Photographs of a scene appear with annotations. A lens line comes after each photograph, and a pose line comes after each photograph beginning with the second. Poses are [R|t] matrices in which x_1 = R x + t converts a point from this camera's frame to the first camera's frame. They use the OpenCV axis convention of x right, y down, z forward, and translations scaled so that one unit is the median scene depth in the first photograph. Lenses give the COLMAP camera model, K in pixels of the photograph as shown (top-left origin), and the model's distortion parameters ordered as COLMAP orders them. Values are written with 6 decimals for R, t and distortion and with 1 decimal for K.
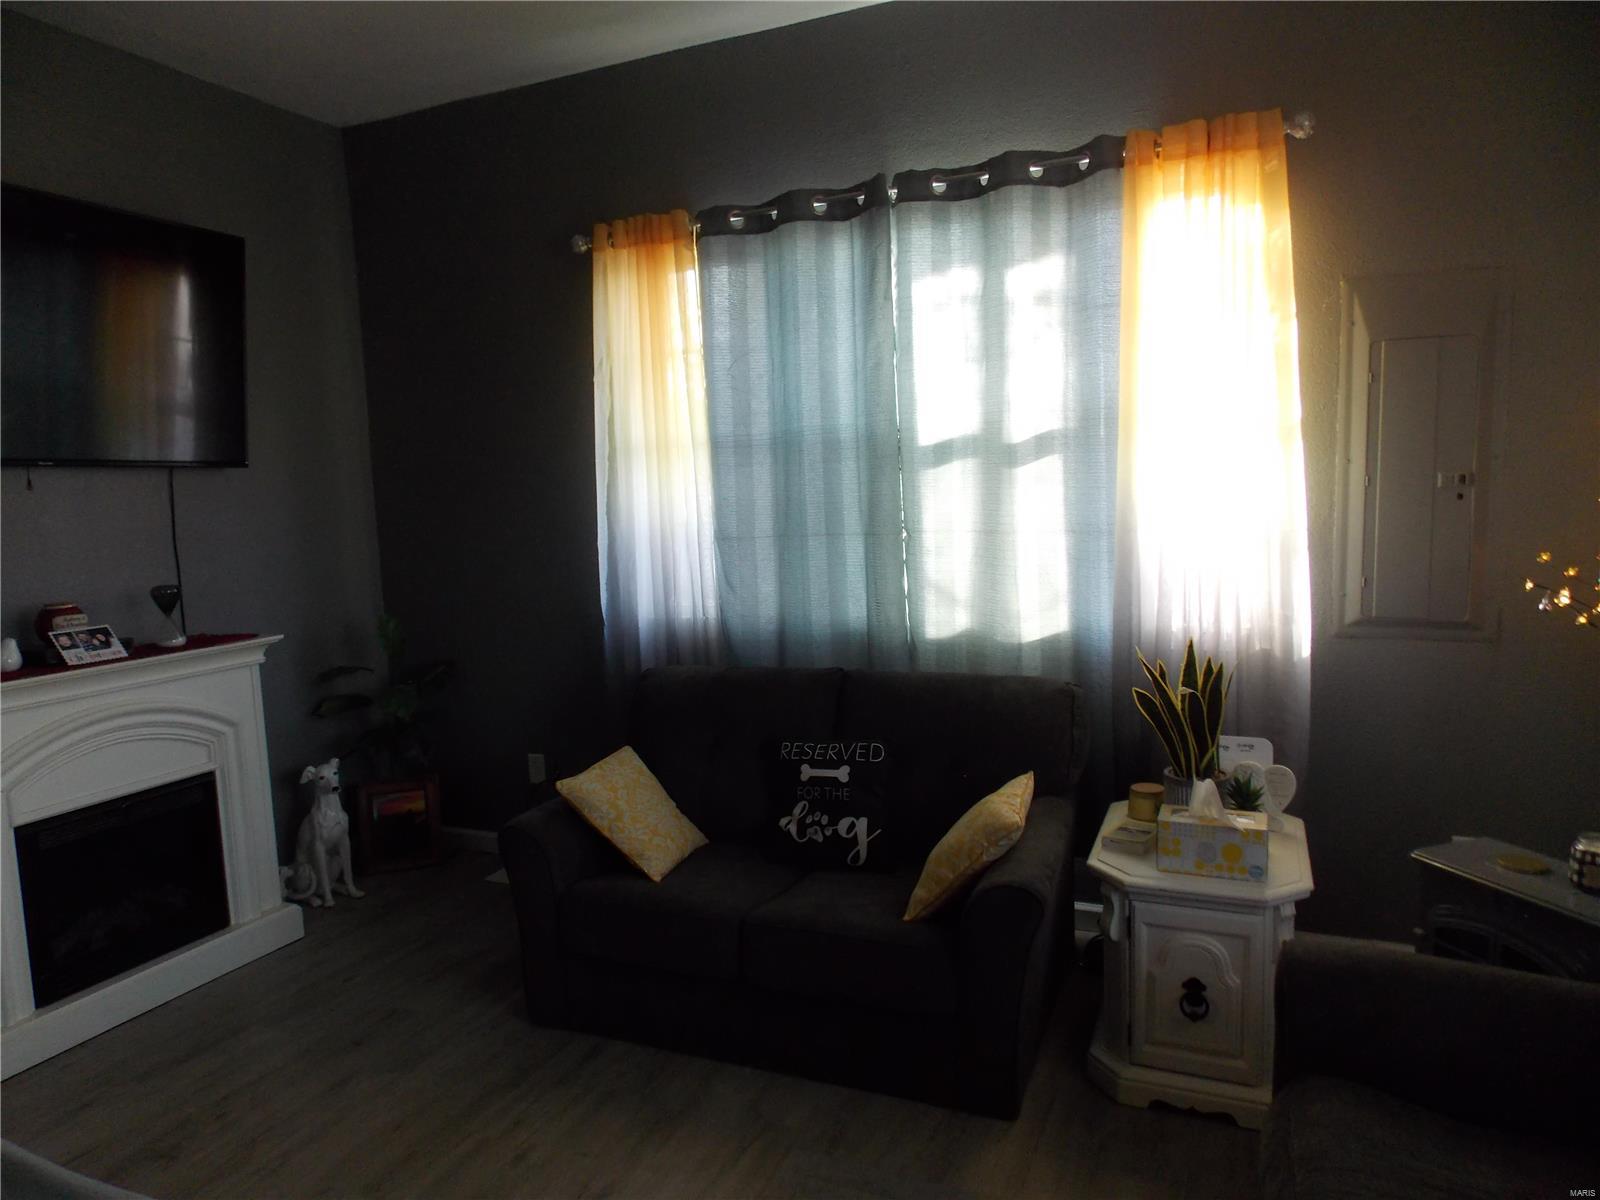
lens RADIAL K [[1051.4, 0, 793.4], [0, 1051.4, 598.4], [0, 0, 1]] dist [0.004112, 0.000584]
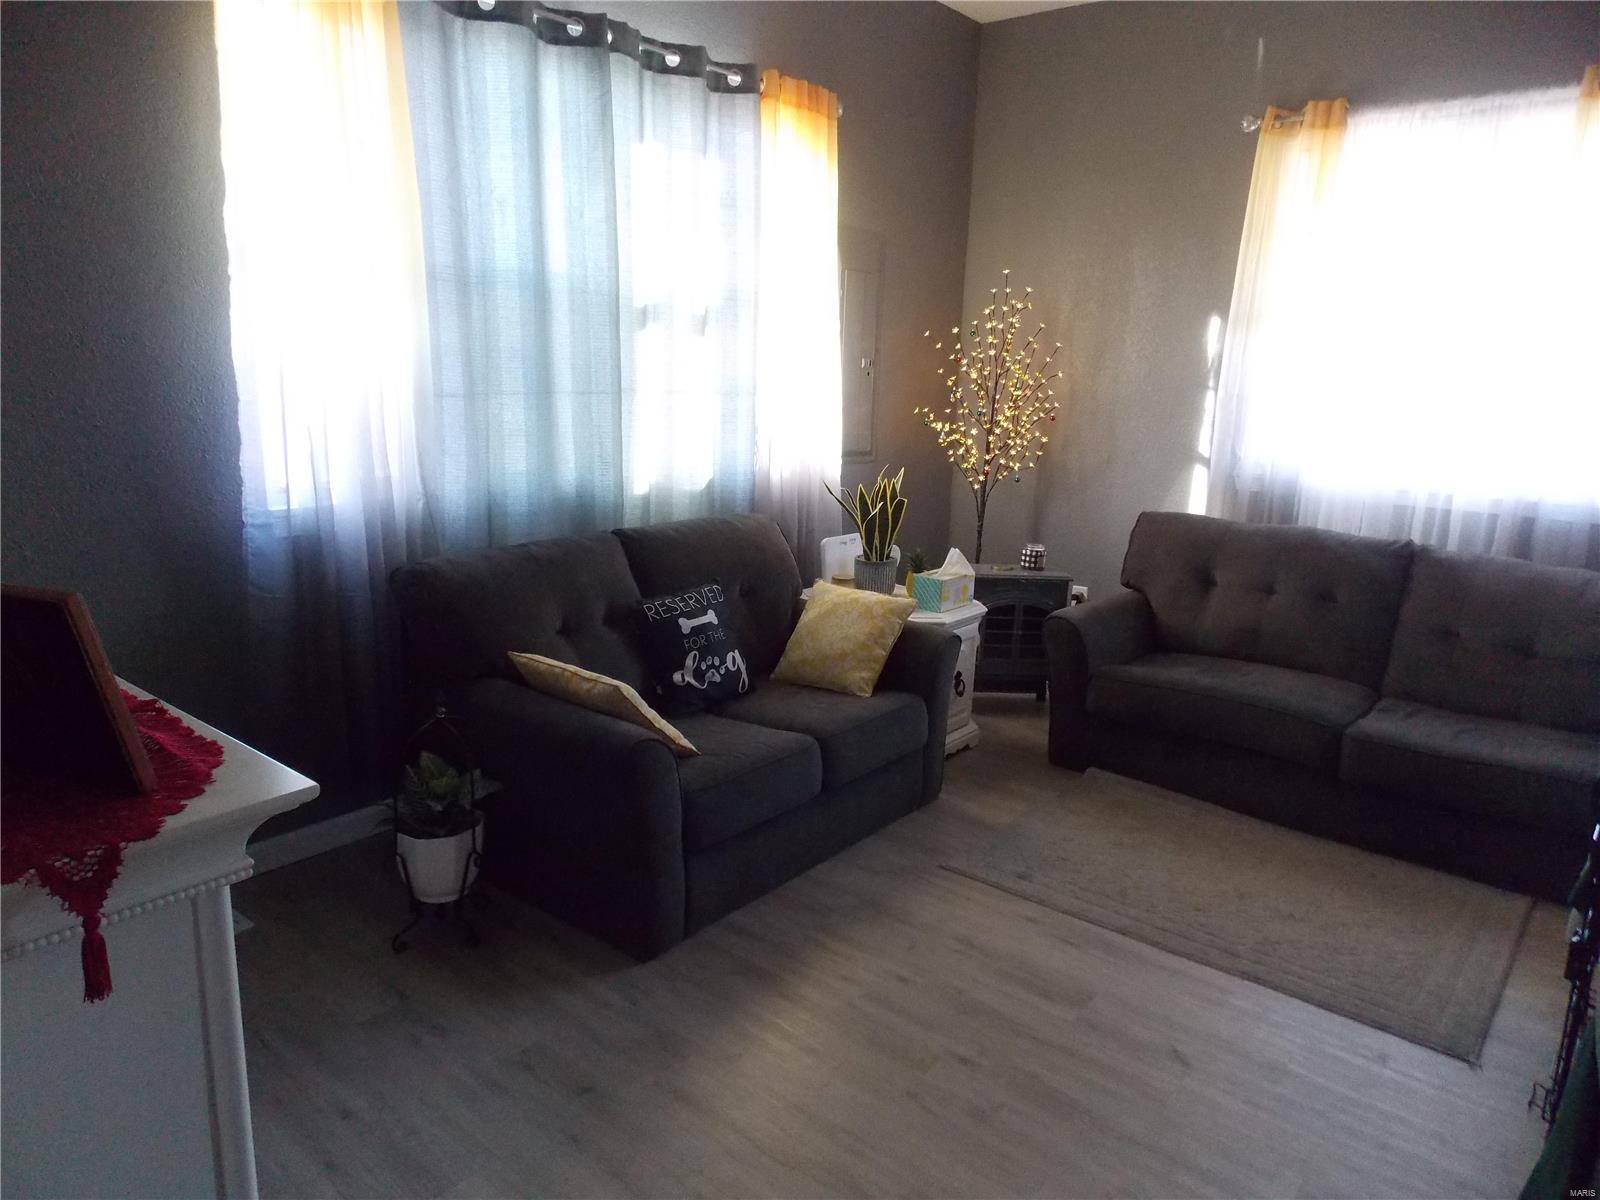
lens RADIAL K [[1073.0, 0, 800.0], [0, 1073.0, 600.0], [0, 0, 1]] dist [-0.001949, -0.000602]
pose [[0.269739, -0.170108, 0.947789, -0.967713], [0.068071, 0.985179, 0.157446, -0.017989], [-0.960524, 0.022047, 0.277320, 0.605733]]
